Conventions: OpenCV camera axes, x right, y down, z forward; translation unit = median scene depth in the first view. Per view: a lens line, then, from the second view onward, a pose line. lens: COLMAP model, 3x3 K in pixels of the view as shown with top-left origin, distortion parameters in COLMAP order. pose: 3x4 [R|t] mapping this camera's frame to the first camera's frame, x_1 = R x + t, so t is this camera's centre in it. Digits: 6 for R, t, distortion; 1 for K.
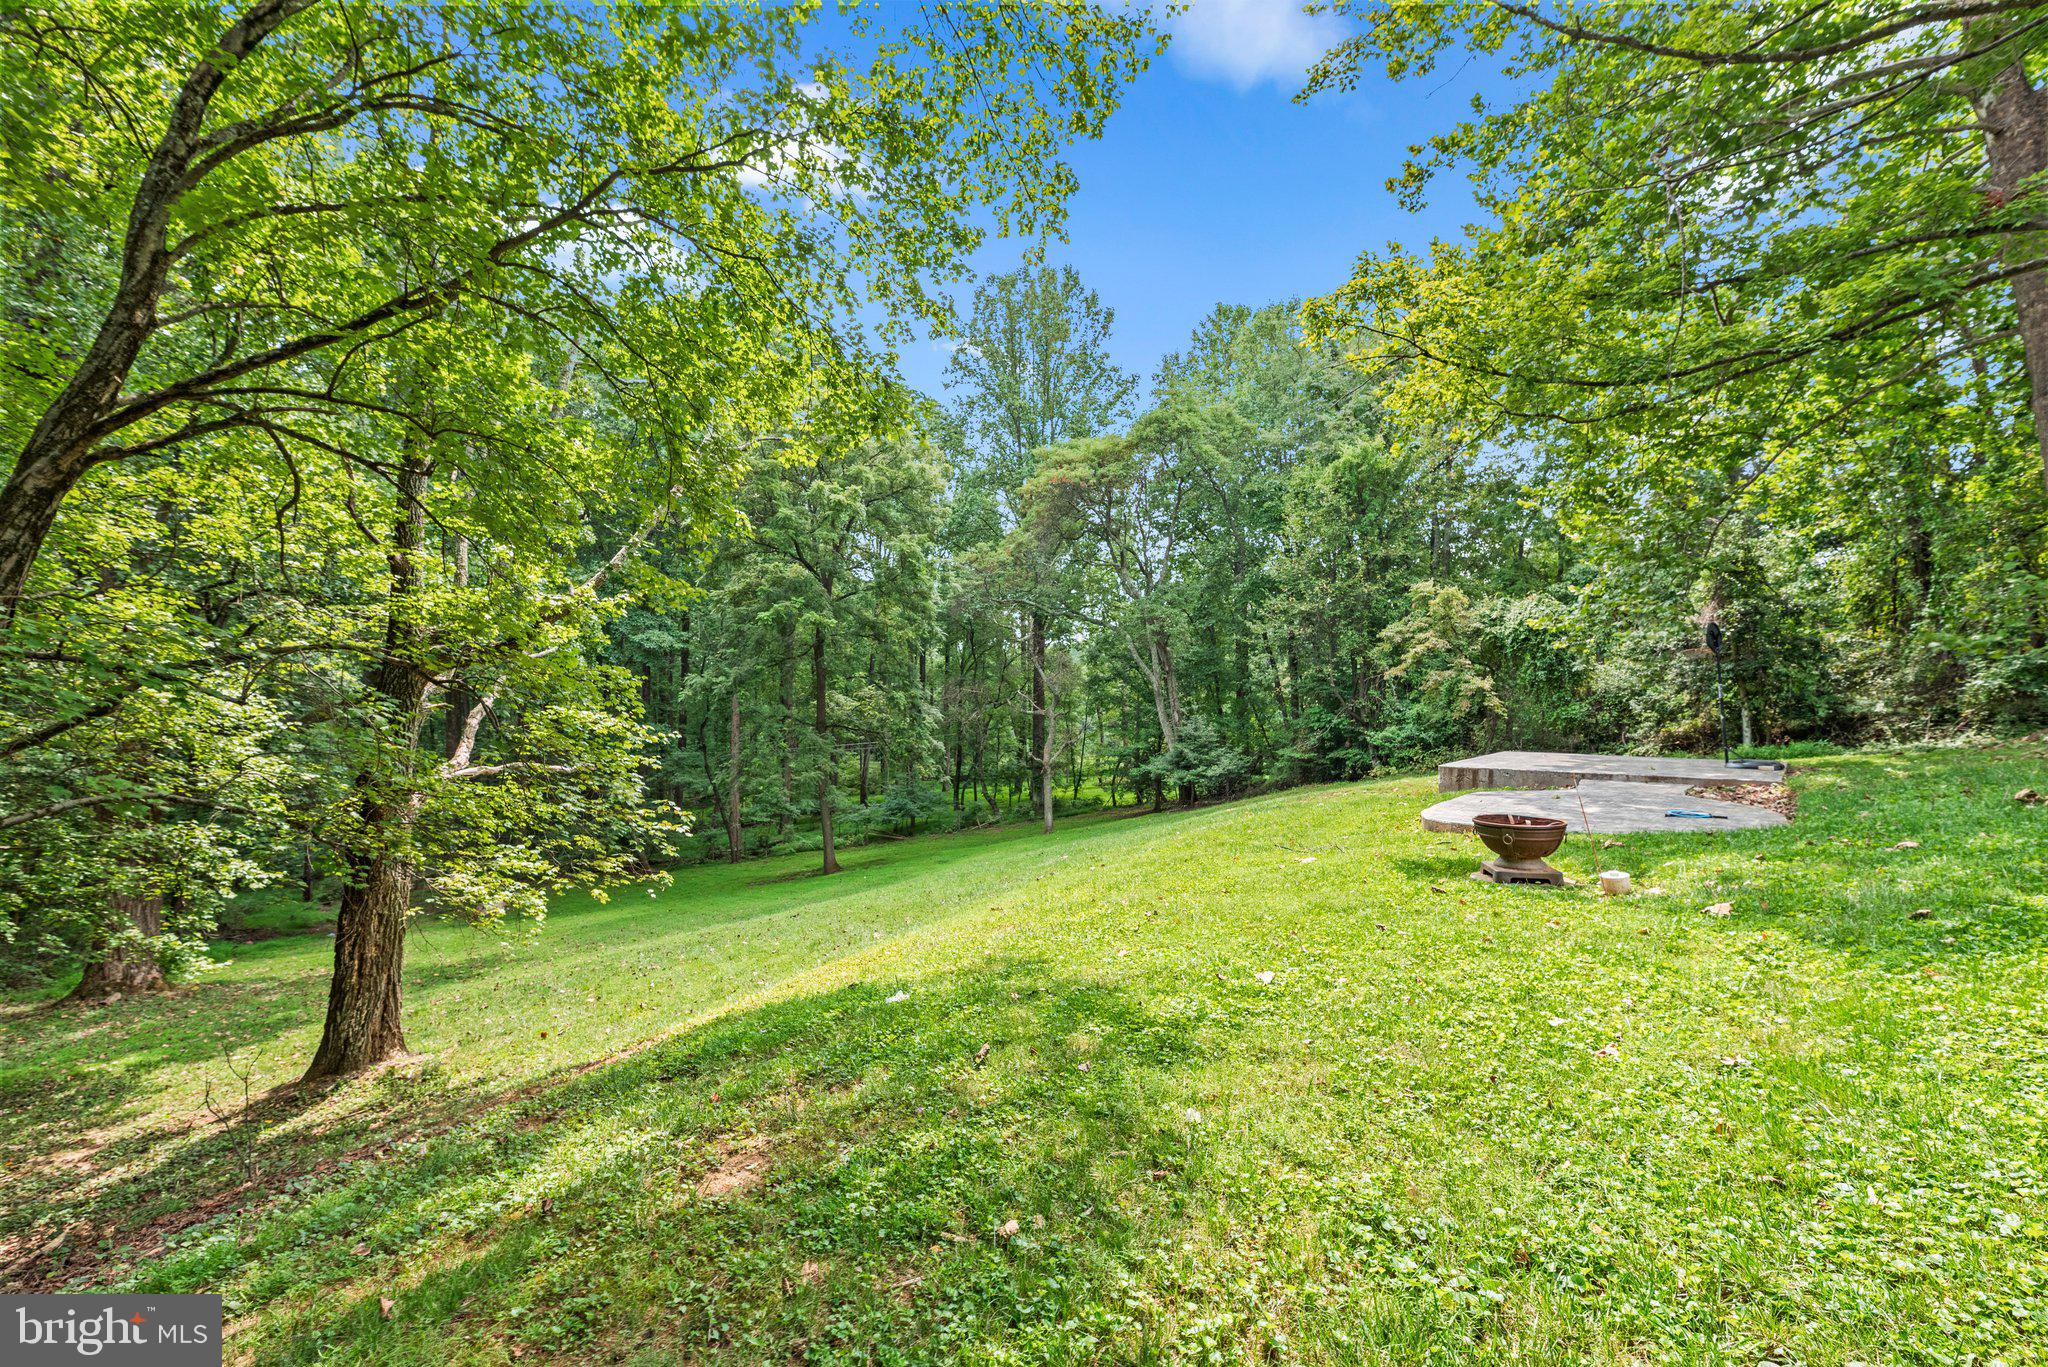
lens RADIAL K [[879.7, 0, 1022.3], [0, 879.7, 676.3], [0, 0, 1]] dist [0.001134, -0.000043]
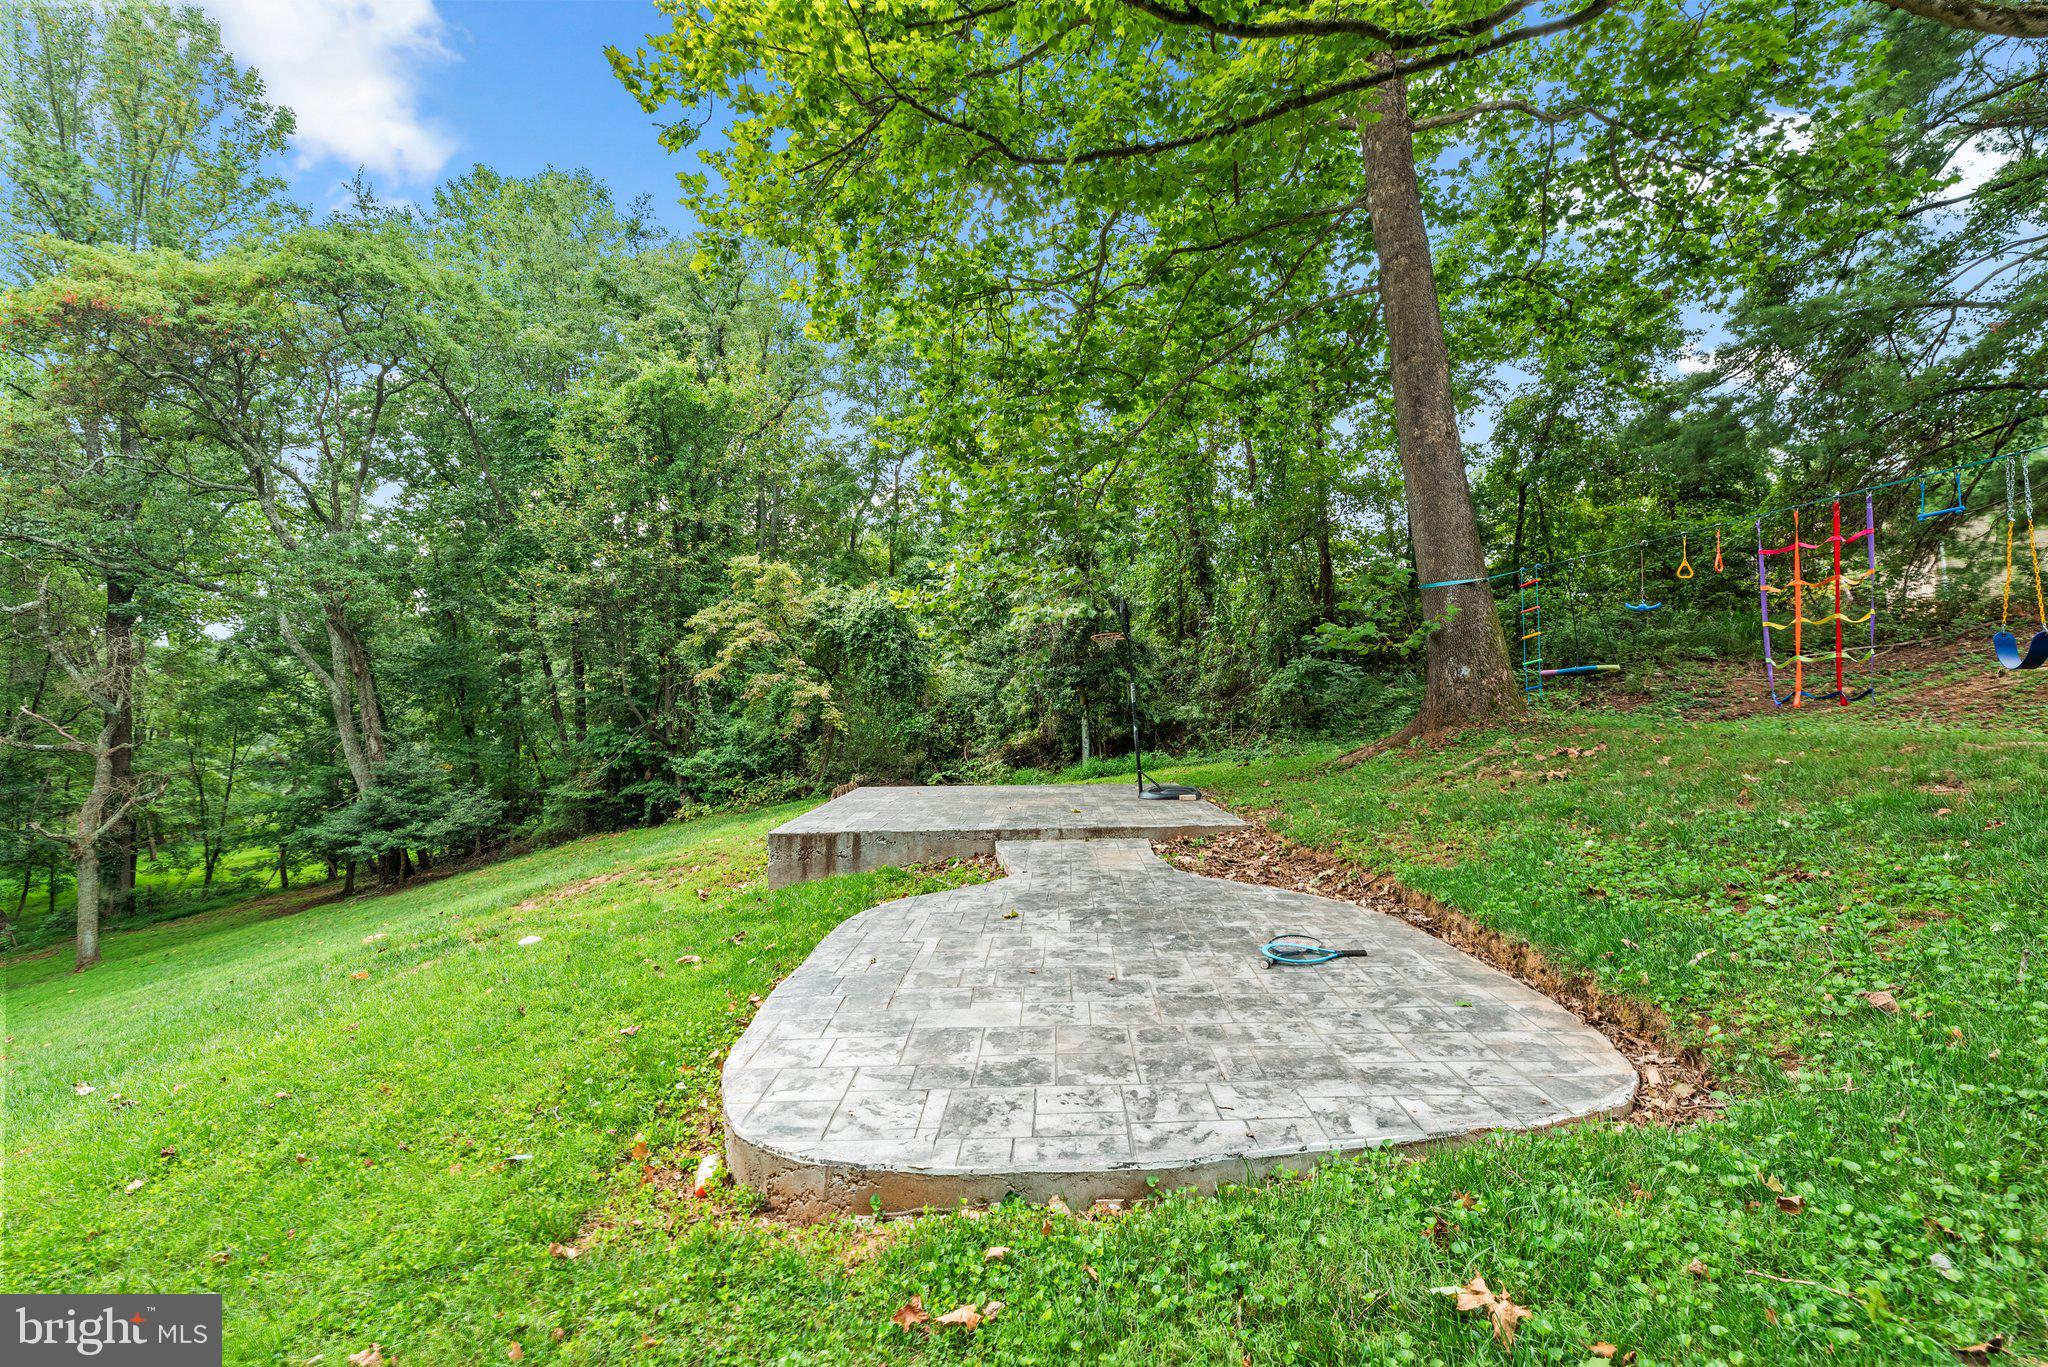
lens RADIAL K [[917.5, 0, 1023.8], [0, 917.5, 684.2], [0, 0, 1]] dist [0.001799, -0.000075]
pose [[0.752741, 0.008237, 0.658265, 0.114317], [-0.002789, 0.999953, -0.009323, 0.008539], [-0.658311, 0.005182, 0.752728, 0.245050]]
